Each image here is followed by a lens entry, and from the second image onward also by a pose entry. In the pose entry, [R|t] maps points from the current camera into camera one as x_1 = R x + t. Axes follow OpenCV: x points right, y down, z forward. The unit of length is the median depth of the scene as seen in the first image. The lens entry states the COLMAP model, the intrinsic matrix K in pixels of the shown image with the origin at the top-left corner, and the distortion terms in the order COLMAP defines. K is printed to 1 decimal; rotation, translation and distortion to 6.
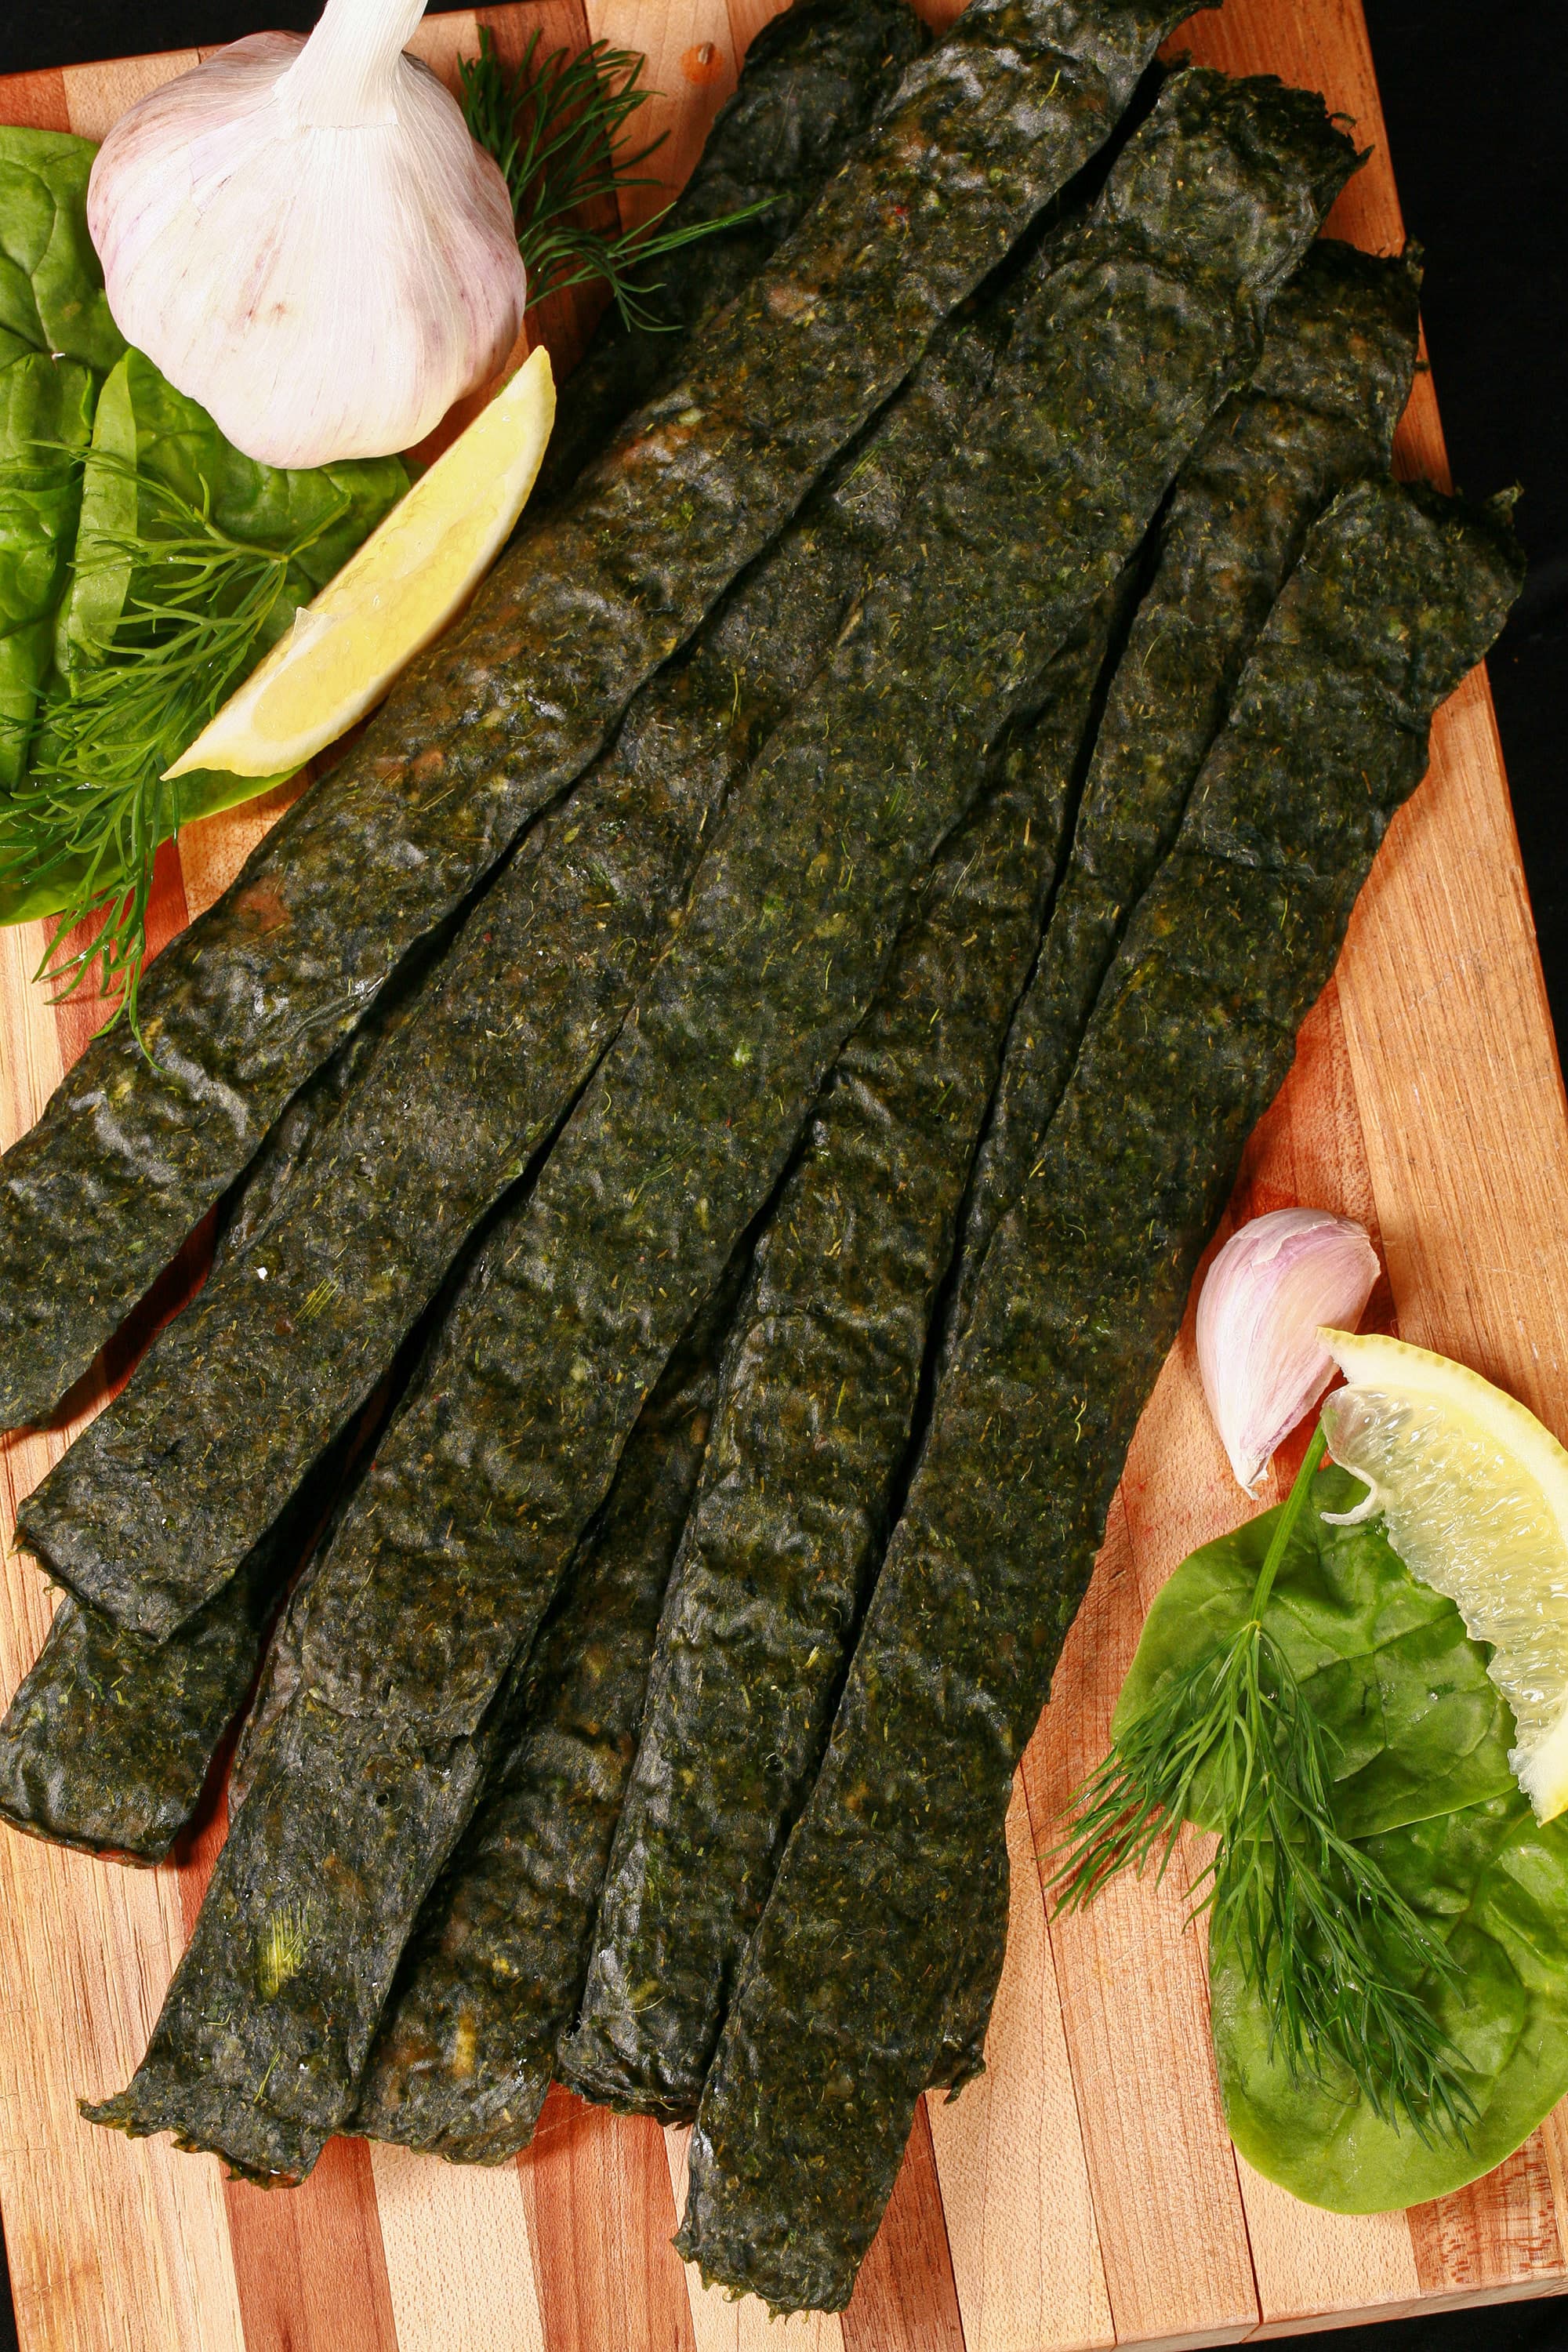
lens RADIAL K [[7740.4, 0, 784.0], [0, 7740.4, 1176.0], [0, 0, 1]] dist [-0.012015, 0.274075]
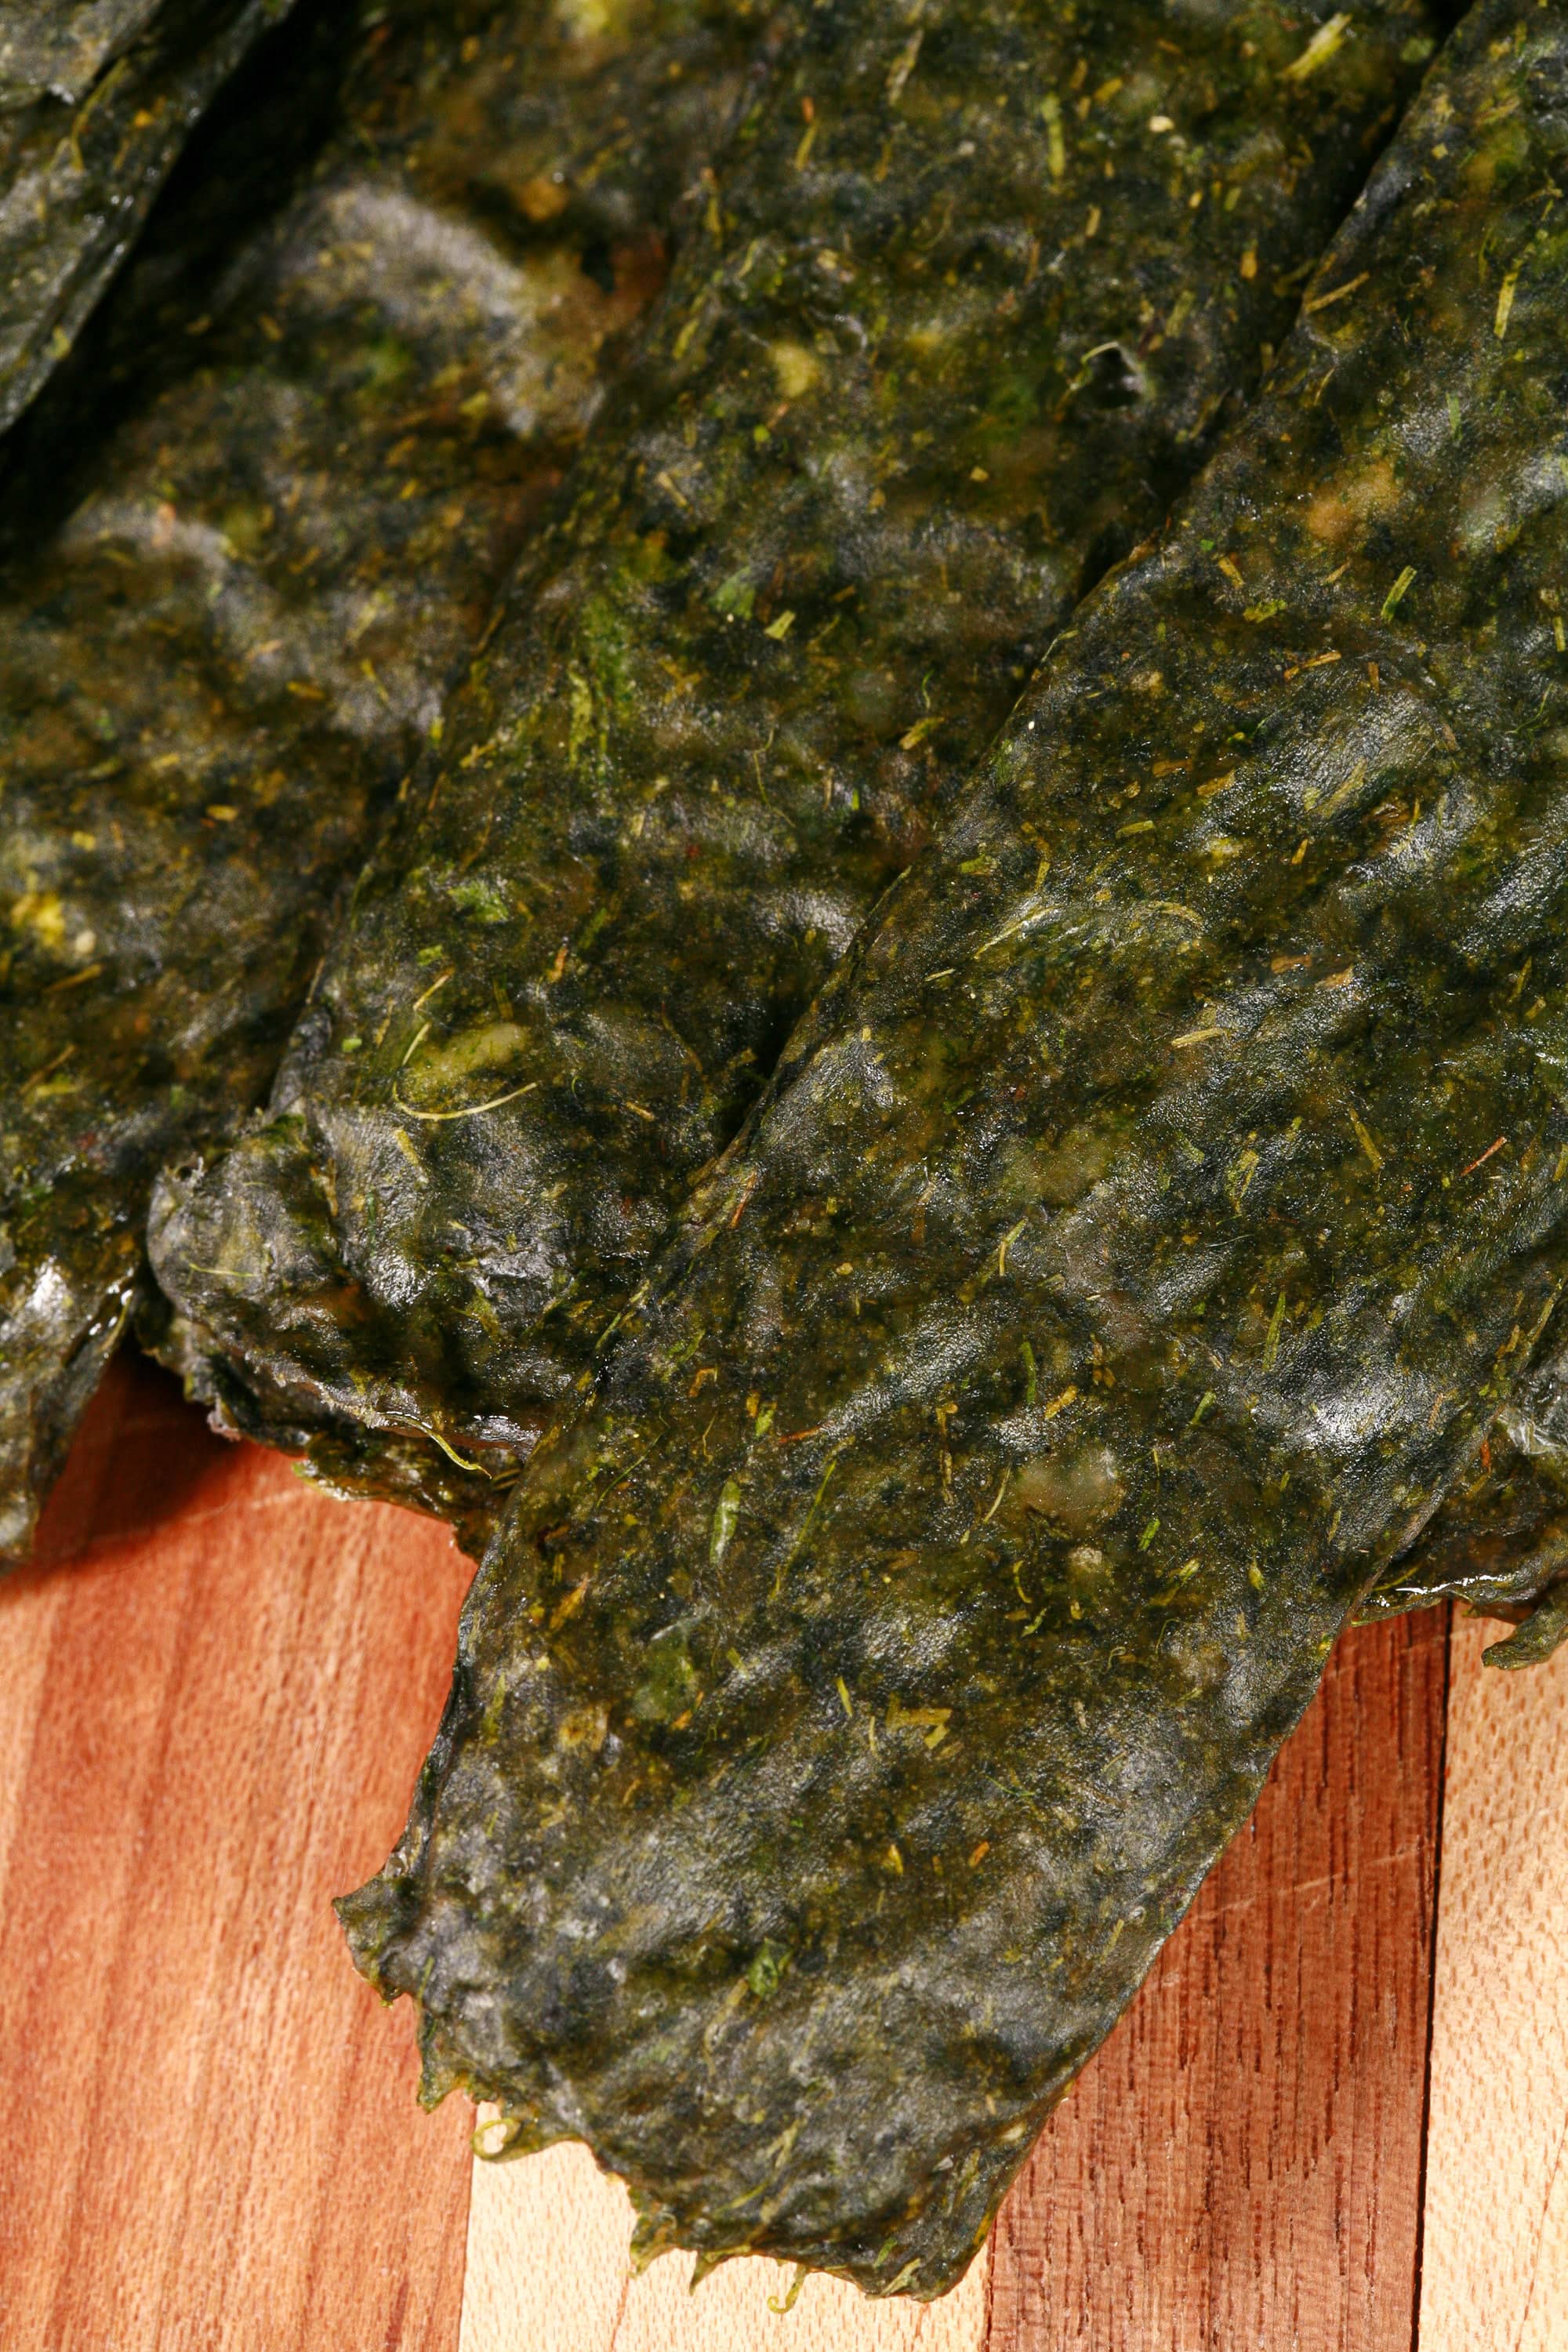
lens RADIAL K [[10698.6, 0, 784.0], [0, 10698.6, 1176.0], [0, 0, 1]] dist [0.122170, -6.938839]
pose [[0.956424, 0.152046, -0.249268, 0.088033], [-0.171112, 0.983627, -0.056563, 0.127454], [0.236586, 0.096751, 0.966781, 0.620322]]
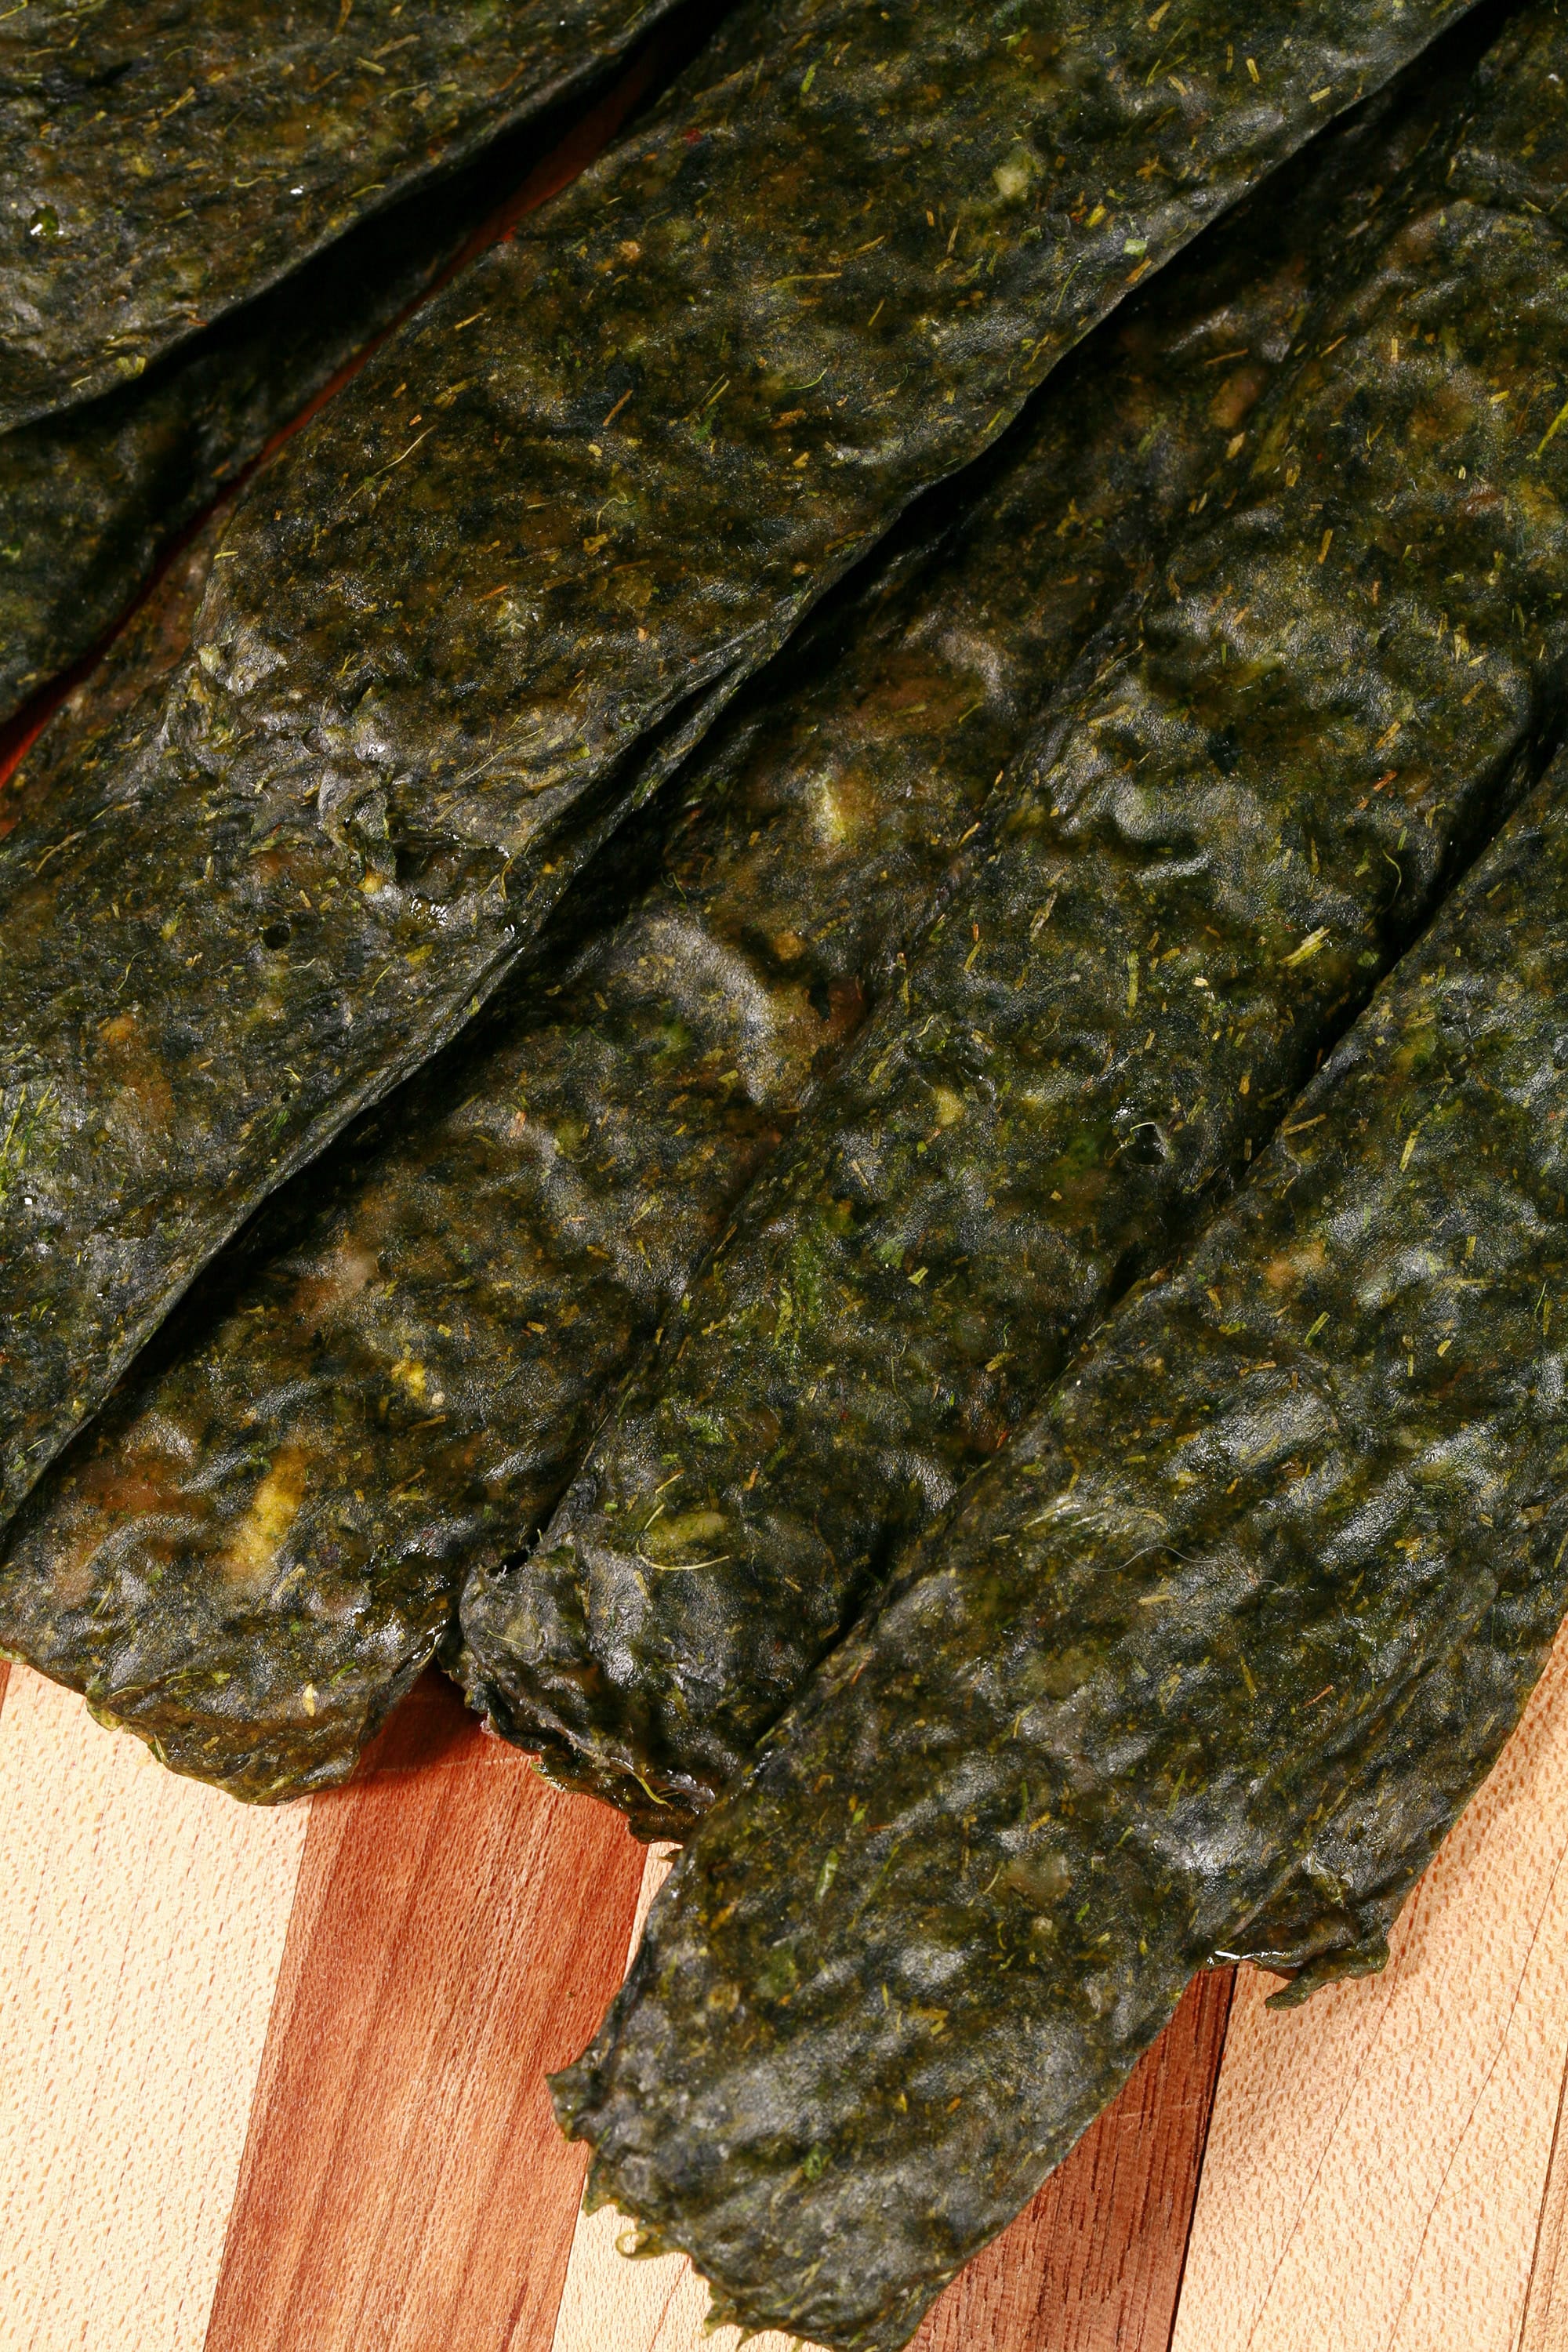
lens RADIAL K [[9033.5, 0, 784.0], [0, 9033.5, 1176.0], [0, 0, 1]] dist [-0.105131, 2.494035]
pose [[0.940809, 0.314606, -0.126098, 0.044217], [-0.315390, 0.948856, 0.014231, 0.076269], [0.124126, 0.026381, 0.991916, 0.486932]]
